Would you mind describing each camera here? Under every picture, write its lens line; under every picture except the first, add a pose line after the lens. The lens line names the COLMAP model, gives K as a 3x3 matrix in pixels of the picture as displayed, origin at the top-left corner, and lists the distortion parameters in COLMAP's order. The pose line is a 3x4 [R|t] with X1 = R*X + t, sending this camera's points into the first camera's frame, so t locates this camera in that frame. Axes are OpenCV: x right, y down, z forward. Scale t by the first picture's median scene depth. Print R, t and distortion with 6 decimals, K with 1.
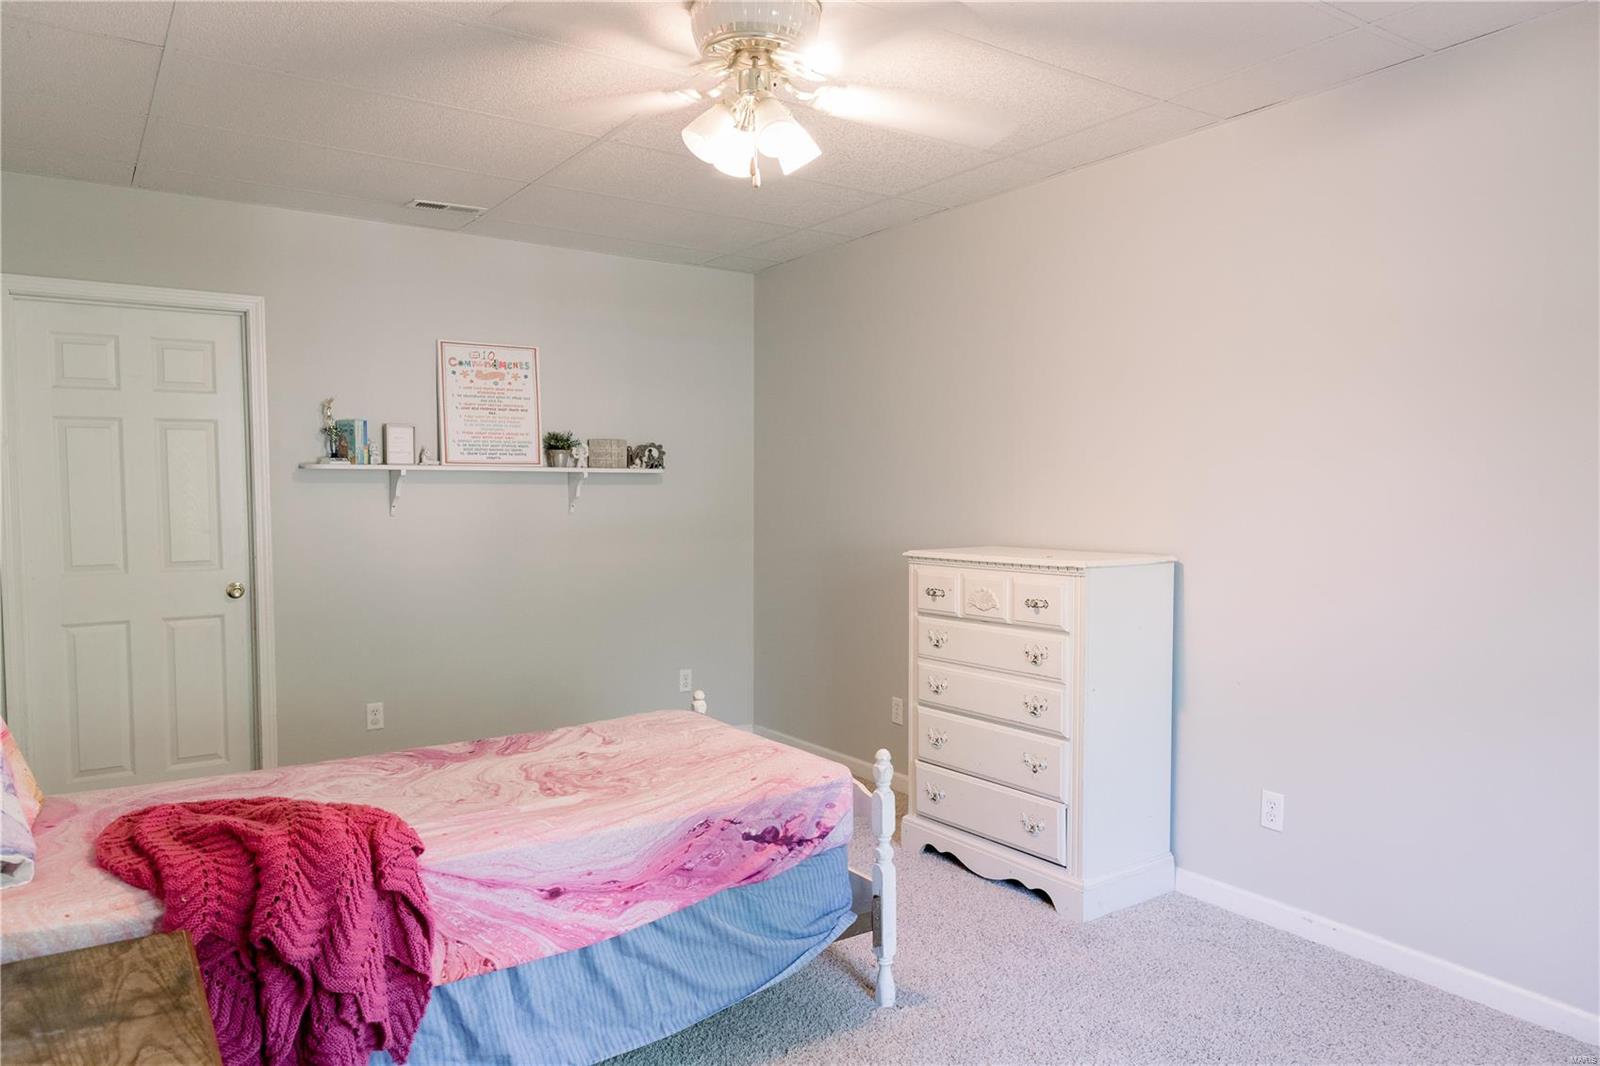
lens RADIAL K [[1068.3, 0, 791.4], [0, 1068.3, 535.2], [0, 0, 1]] dist [0.020304, -0.008814]
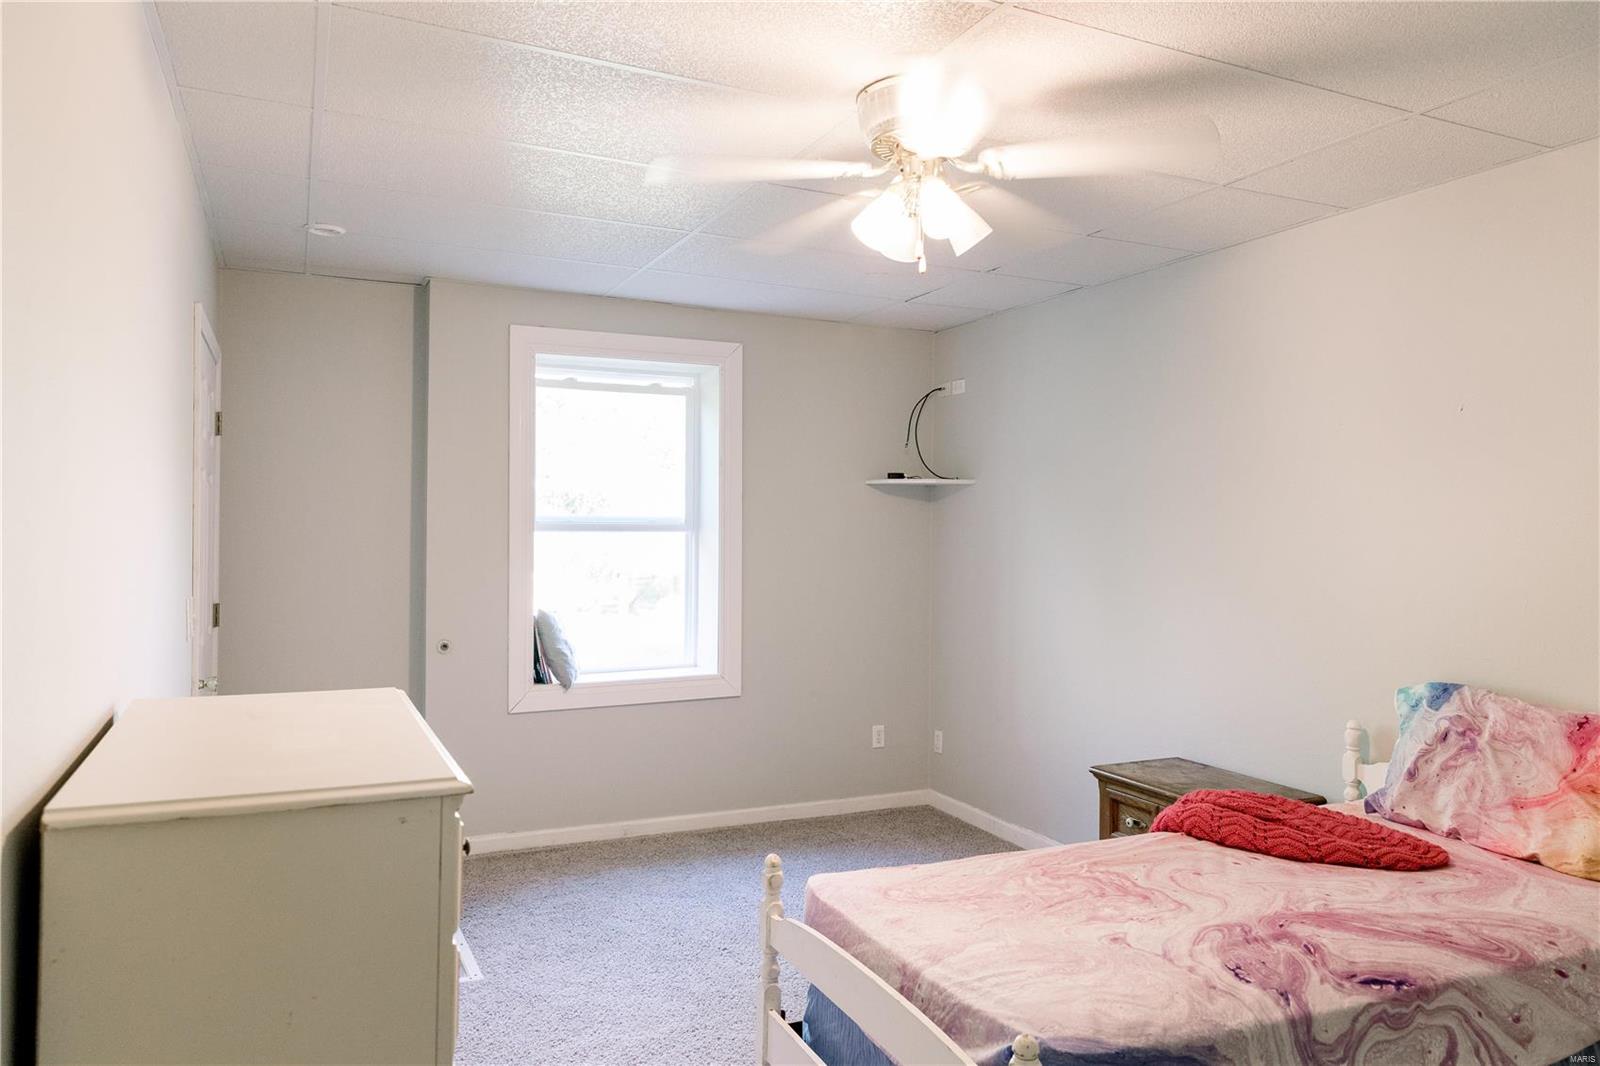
lens RADIAL K [[1068.3, 0, 798.0], [0, 1068.3, 531.0], [0, 0, 1]] dist [0.020304, -0.008814]
pose [[-0.988820, -0.016335, 0.148218, -0.040054], [-0.009603, 0.998894, 0.046022, -0.070095], [-0.148806, 0.044084, -0.987883, 1.119391]]
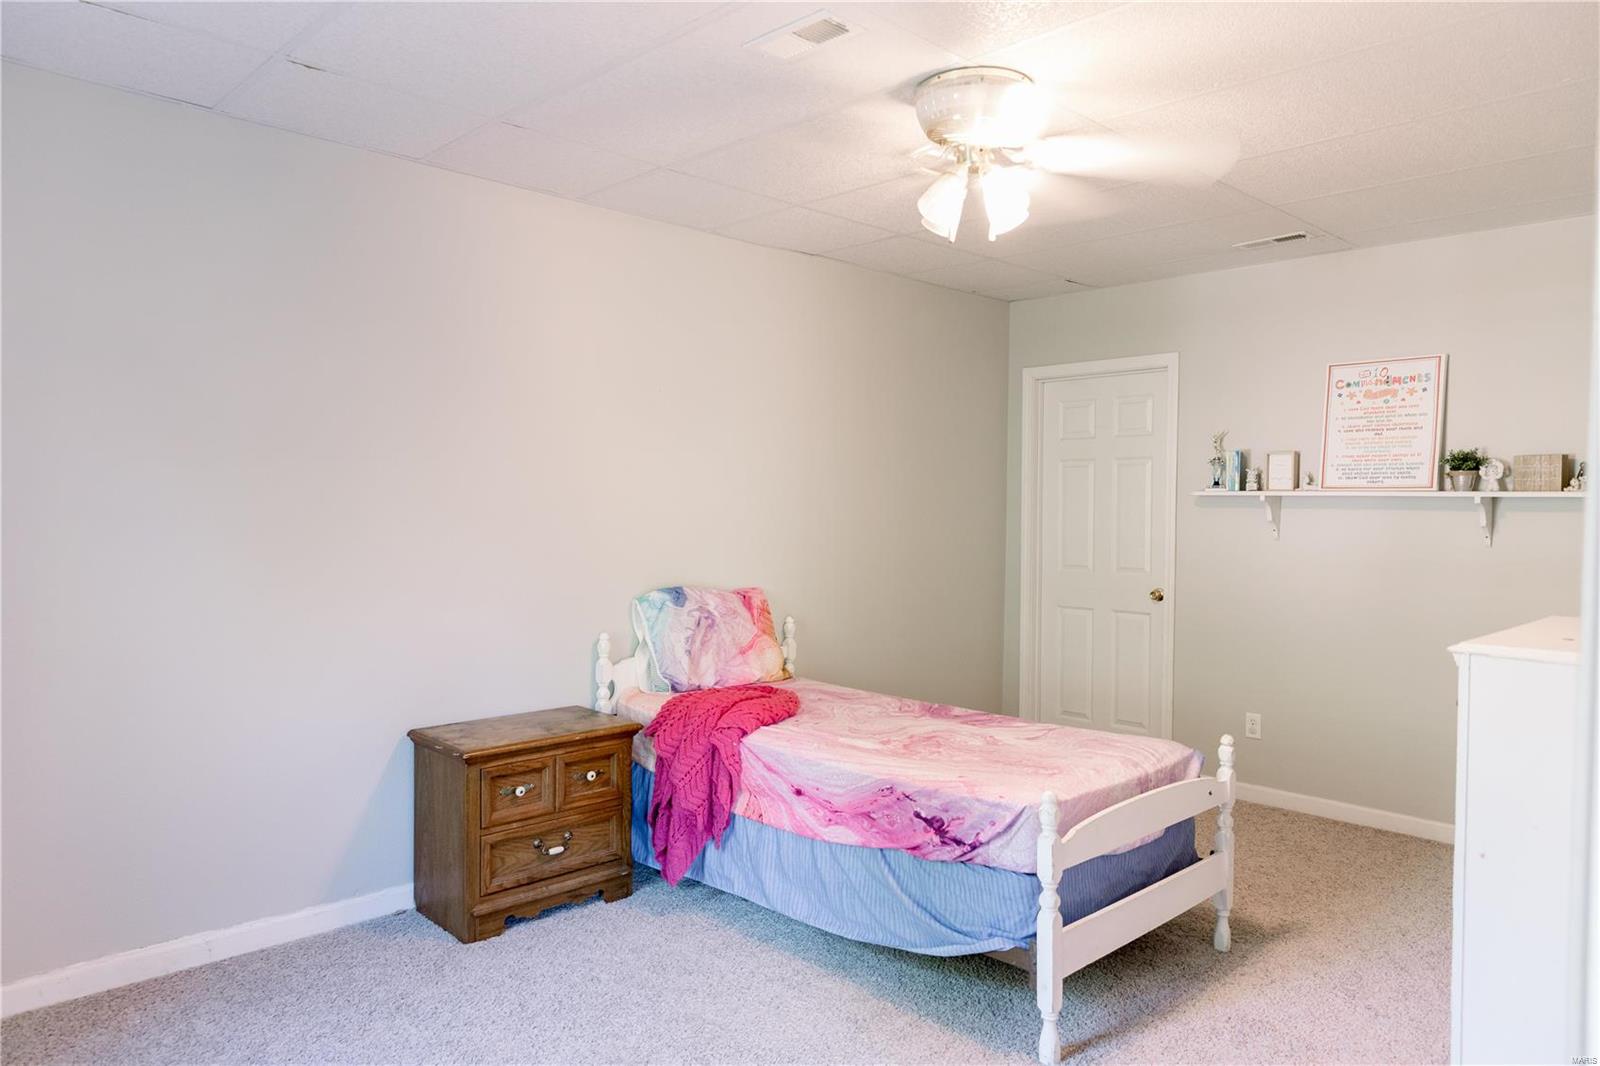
lens RADIAL K [[1068.3, 0, 789.4], [0, 1068.3, 536.4], [0, 0, 1]] dist [0.020304, -0.008814]
pose [[0.170235, 0.034405, -0.984803, 0.581275], [-0.052008, 0.998311, 0.025887, -0.023459], [0.984030, 0.046811, 0.171737, 0.353186]]
